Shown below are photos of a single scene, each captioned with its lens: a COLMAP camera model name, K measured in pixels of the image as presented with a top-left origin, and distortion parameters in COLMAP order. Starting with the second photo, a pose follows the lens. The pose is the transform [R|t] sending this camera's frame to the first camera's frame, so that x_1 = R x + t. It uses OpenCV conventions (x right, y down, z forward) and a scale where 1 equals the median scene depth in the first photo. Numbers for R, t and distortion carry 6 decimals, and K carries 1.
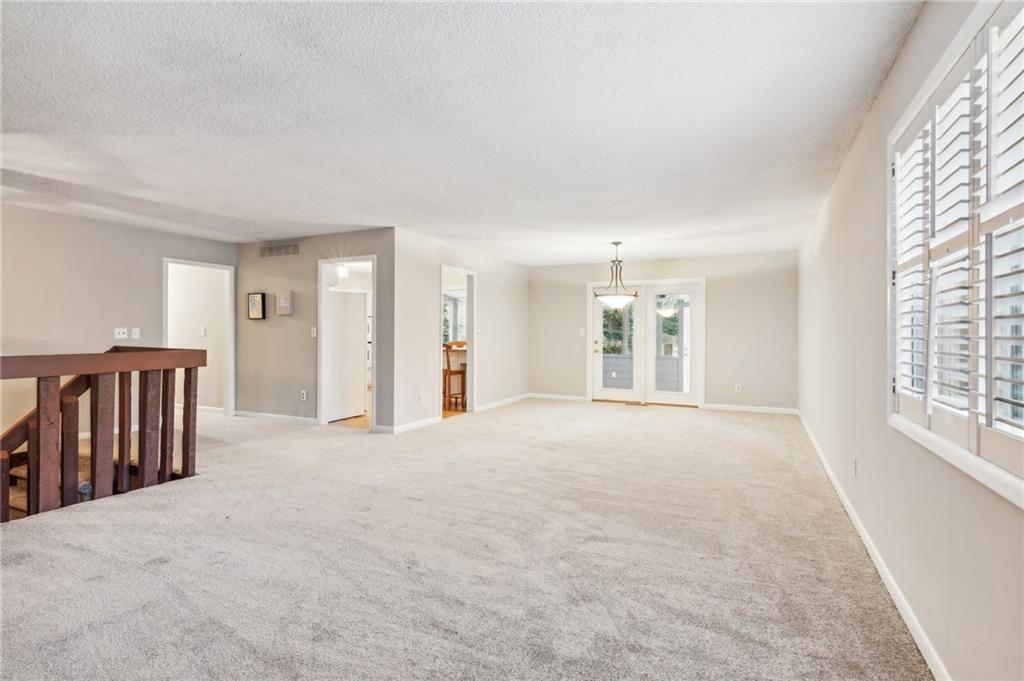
lens RADIAL K [[497.9, 0, 514.2], [0, 497.9, 329.7], [0, 0, 1]] dist [0.000557, 0.000113]
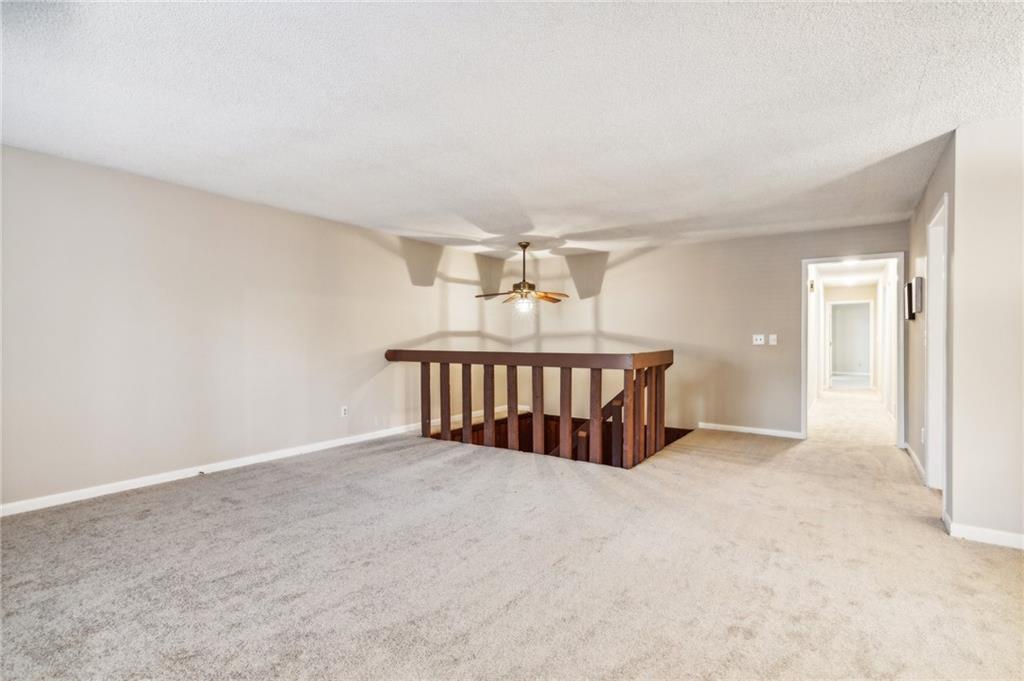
lens RADIAL K [[497.9, 0, 514.2], [0, 497.9, 329.7], [0, 0, 1]] dist [0.000557, 0.000113]
pose [[-0.142586, -0.021682, -0.989545, 0.253033], [0.001799, 0.999753, -0.022165, 0.006728], [0.989781, -0.004941, -0.142512, 0.485923]]
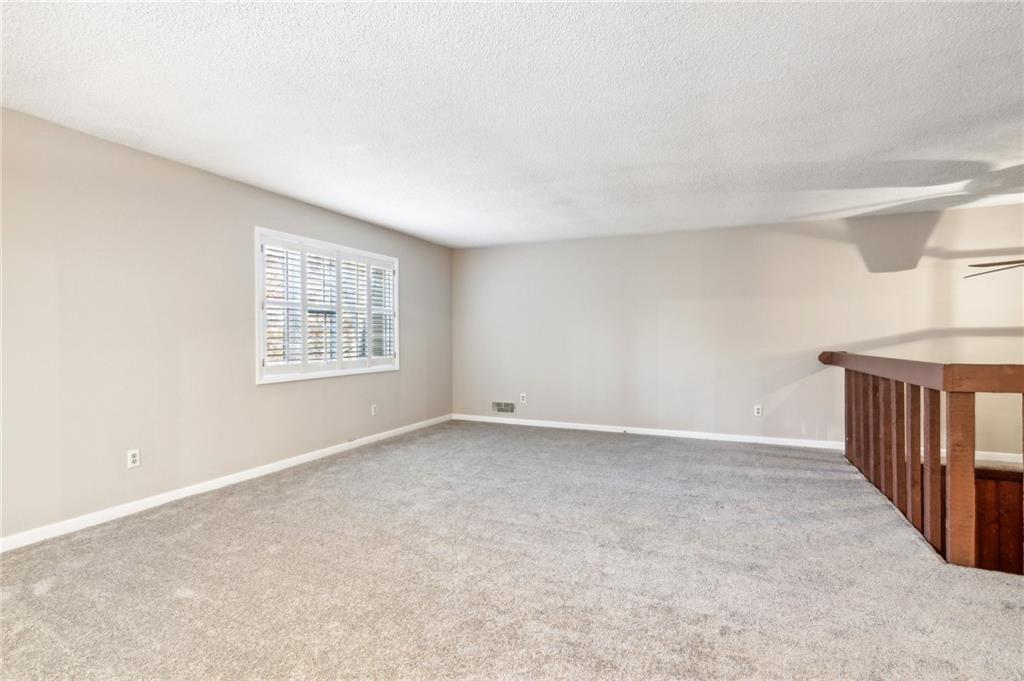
lens RADIAL K [[501.7, 0, 509.7], [0, 501.7, 335.9], [0, 0, 1]] dist [0.003004, 0.000312]
pose [[-0.999580, -0.004900, -0.028576, -0.036064], [-0.004551, 0.999914, -0.012264, 0.009150], [0.028634, -0.012129, -0.999516, 0.863475]]
